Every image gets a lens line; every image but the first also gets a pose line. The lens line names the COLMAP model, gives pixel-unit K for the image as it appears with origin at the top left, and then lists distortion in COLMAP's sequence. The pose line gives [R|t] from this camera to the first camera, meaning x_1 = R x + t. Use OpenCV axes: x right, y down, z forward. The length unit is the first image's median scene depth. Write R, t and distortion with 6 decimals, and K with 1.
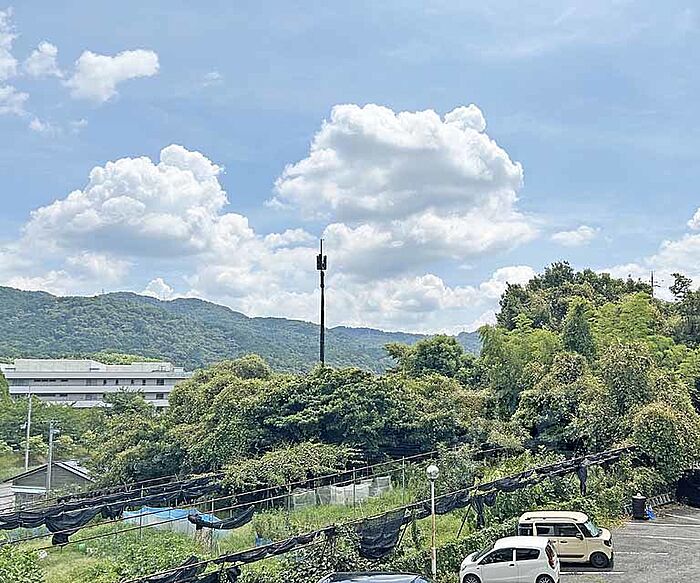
lens RADIAL K [[695.1, 0, 350.0], [0, 695.1, 291.5], [0, 0, 1]] dist [-0.002405, 0.007079]
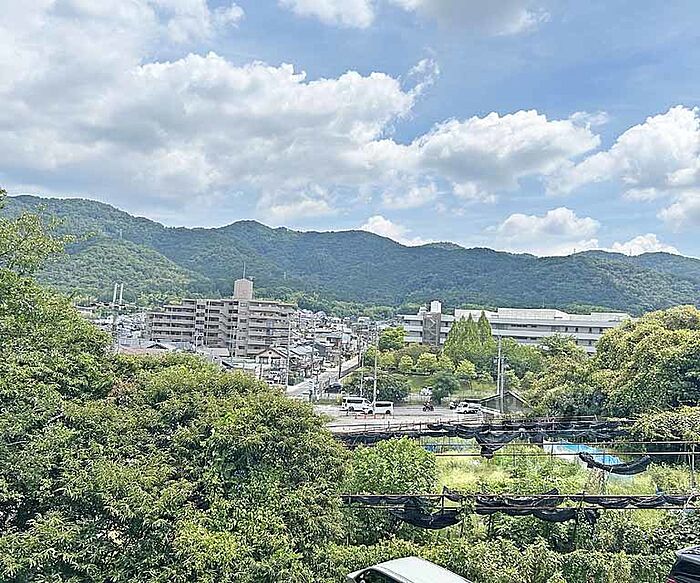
lens RADIAL K [[583.7, 0, 350.0], [0, 583.7, 291.5], [0, 0, 1]] dist [0.005918, 0.003600]
pose [[0.677209, -0.008836, -0.735738, 0.155628], [0.052258, 0.997980, 0.036115, 0.020374], [0.733933, -0.062905, 0.676303, 0.123698]]
